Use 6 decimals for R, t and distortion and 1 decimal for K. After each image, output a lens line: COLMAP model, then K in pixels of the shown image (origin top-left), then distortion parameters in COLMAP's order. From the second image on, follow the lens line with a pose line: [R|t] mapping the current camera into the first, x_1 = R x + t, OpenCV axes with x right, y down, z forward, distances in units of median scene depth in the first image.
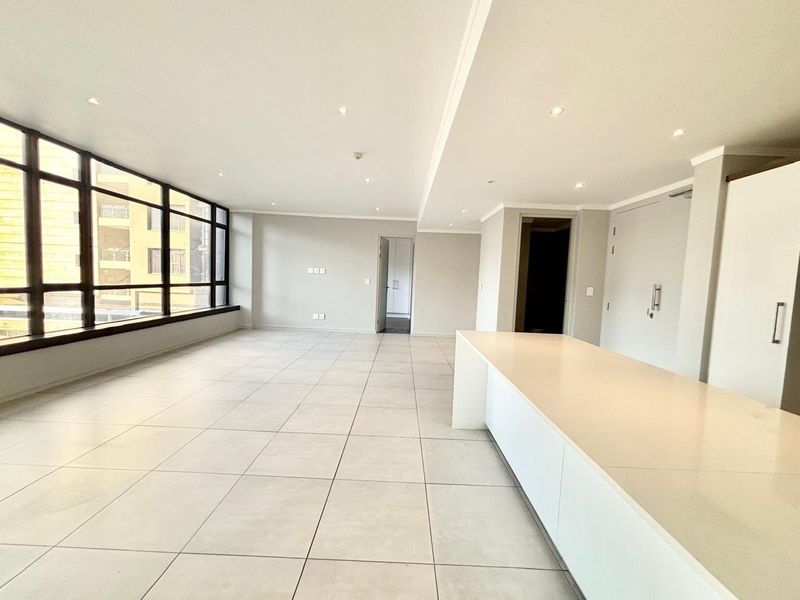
lens RADIAL K [[324.7, 0, 400.7], [0, 324.7, 303.4], [0, 0, 1]] dist [0.002516, -0.000393]
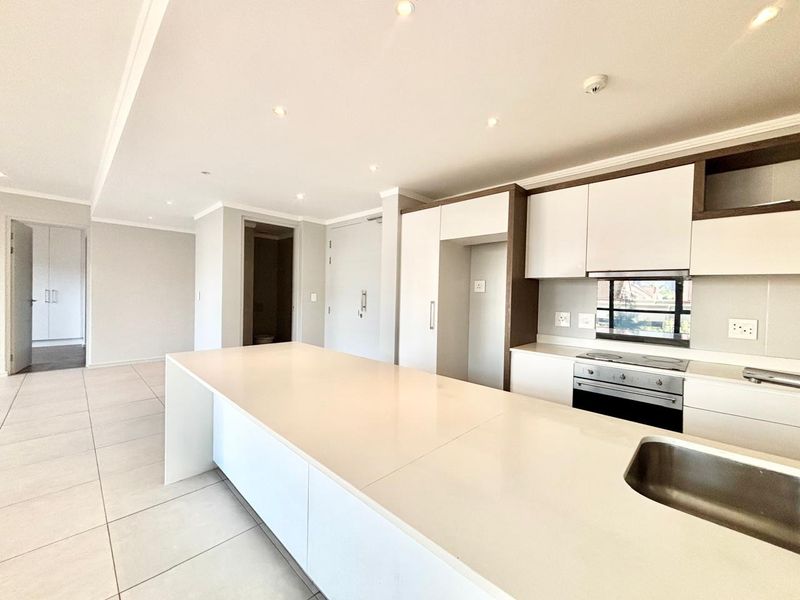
lens RADIAL K [[324.7, 0, 399.0], [0, 324.7, 299.0], [0, 0, 1]] dist [0.002516, -0.000393]
pose [[0.699507, -0.033809, 0.713826, 0.012268], [0.060009, 0.998131, -0.011530, -0.003131], [-0.712102, 0.050901, 0.700228, 0.054906]]
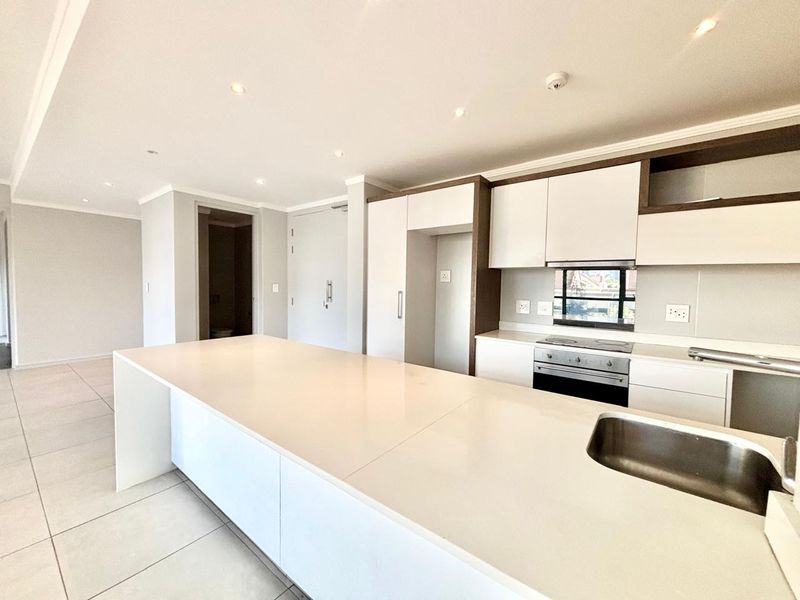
lens RADIAL K [[324.7, 0, 399.5], [0, 324.7, 299.2], [0, 0, 1]] dist [0.002516, -0.000393]
pose [[0.613781, -0.063948, 0.786882, 0.005904], [0.068846, 0.997253, 0.027342, -0.003571], [-0.786469, 0.037392, 0.616497, 0.063088]]
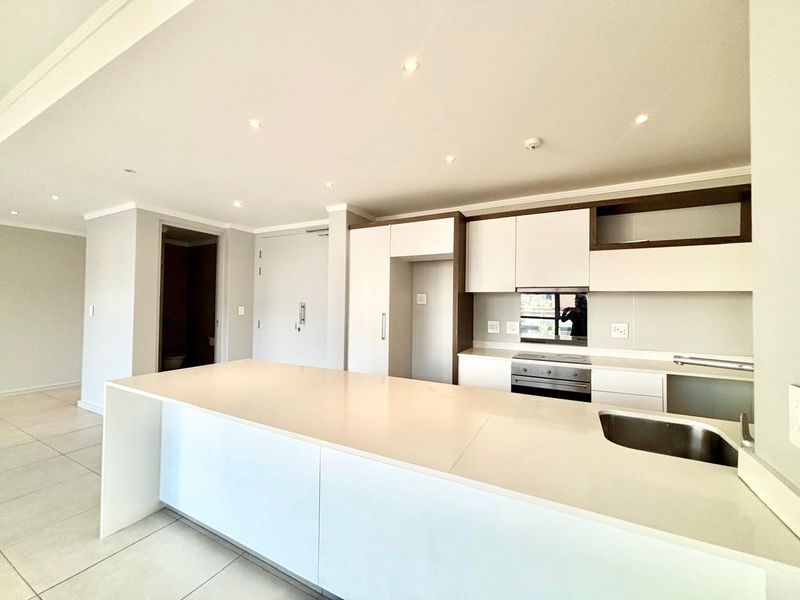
lens RADIAL K [[324.7, 0, 400.6], [0, 324.7, 300.2], [0, 0, 1]] dist [0.002516, -0.000393]
pose [[0.465894, -0.018279, 0.884652, -0.097216], [0.074565, 0.997041, -0.018668, -0.018480], [-0.881693, 0.074662, 0.465879, 0.124499]]
